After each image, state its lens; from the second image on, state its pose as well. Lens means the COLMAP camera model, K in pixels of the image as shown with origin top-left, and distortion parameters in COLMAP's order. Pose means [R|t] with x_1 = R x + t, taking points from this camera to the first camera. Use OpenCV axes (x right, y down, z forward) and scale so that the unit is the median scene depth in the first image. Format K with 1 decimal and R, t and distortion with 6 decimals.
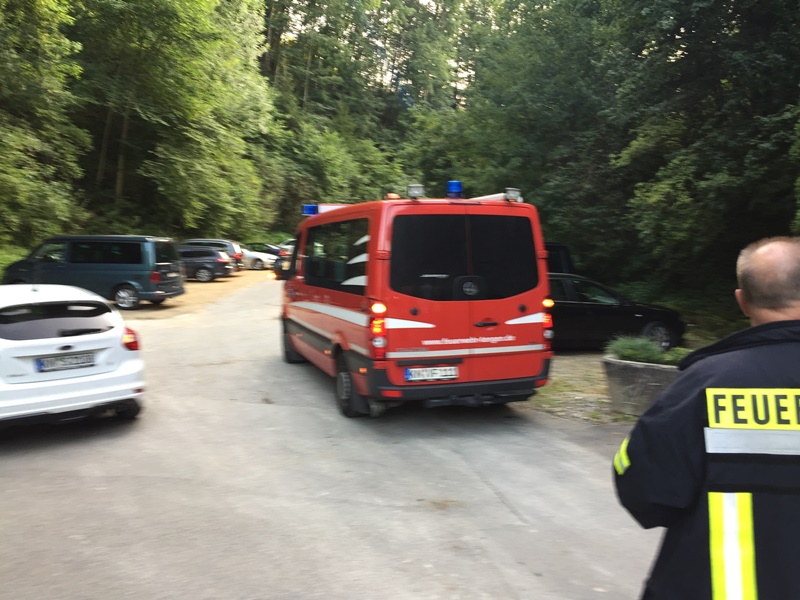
lens RADIAL K [[682.7, 0, 413.4], [0, 682.7, 318.0], [0, 0, 1]] dist [0.002426, -0.011795]
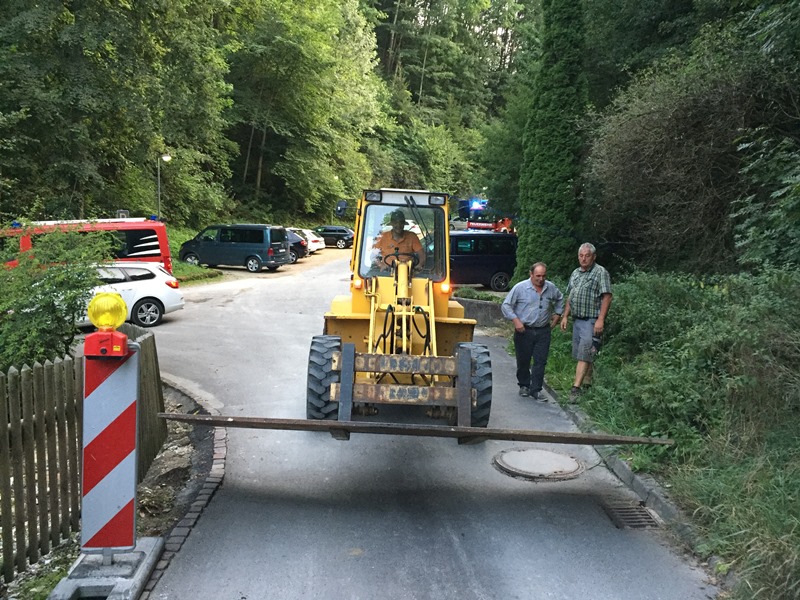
lens RADIAL K [[682.7, 0, 399.7], [0, 682.7, 299.4], [0, 0, 1]] dist [0.002426, -0.011795]
pose [[0.976180, 0.031490, -0.214666, 0.120231], [-0.028972, 0.999470, 0.014868, 0.008203], [0.215020, -0.008294, 0.976574, -0.223245]]
